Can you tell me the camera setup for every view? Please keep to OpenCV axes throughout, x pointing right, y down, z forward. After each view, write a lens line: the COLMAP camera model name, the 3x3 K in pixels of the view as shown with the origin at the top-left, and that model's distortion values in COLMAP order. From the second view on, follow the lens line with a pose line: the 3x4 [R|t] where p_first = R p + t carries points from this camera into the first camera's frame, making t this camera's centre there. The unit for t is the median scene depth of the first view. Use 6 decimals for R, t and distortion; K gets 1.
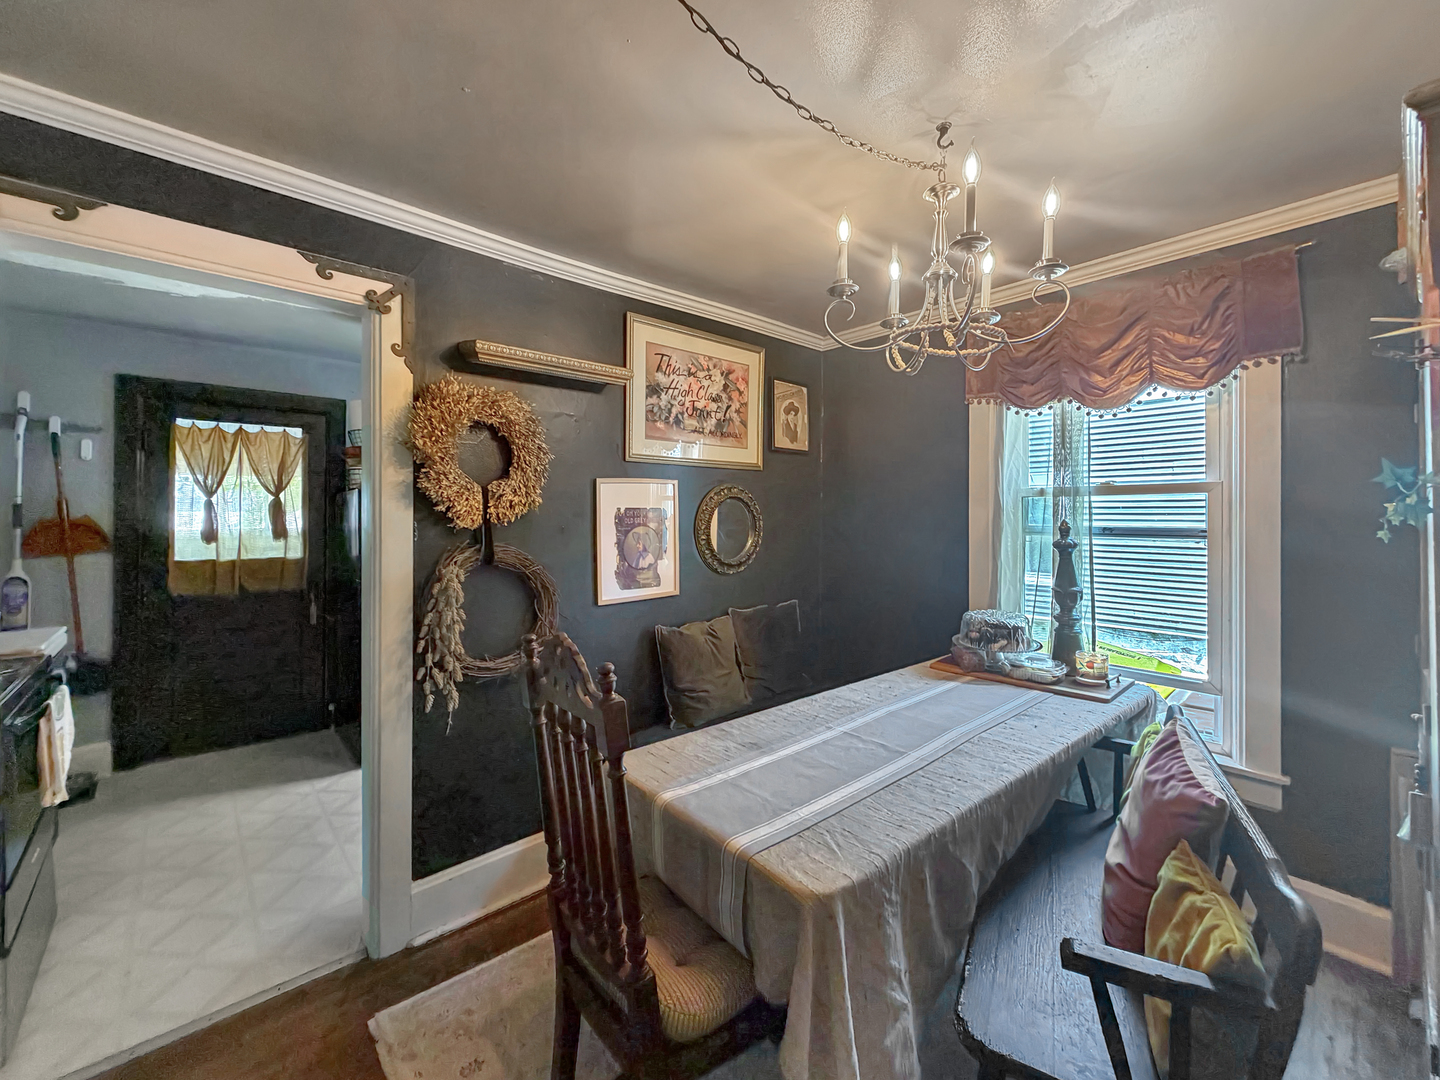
lens RADIAL K [[593.9, 0, 721.1], [0, 593.9, 510.9], [0, 0, 1]] dist [-0.001033, -0.000035]
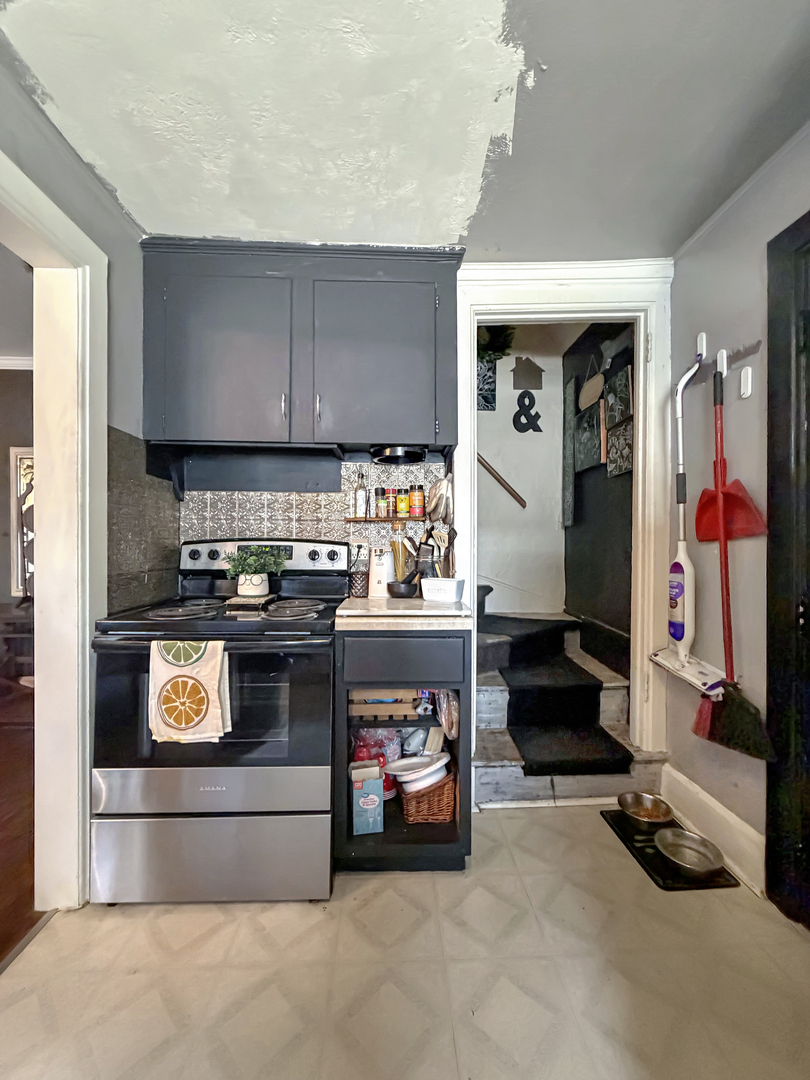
lens RADIAL K [[430.8, 0, 405.0], [0, 430.8, 540.0], [0, 0, 1]] dist [0.000316, 0.000070]
pose [[-0.639685, 0.000583, -0.768637, -0.462033], [-0.000388, 0.999999, 0.001082, 0.074479], [0.768637, 0.000991, -0.639685, 1.032707]]
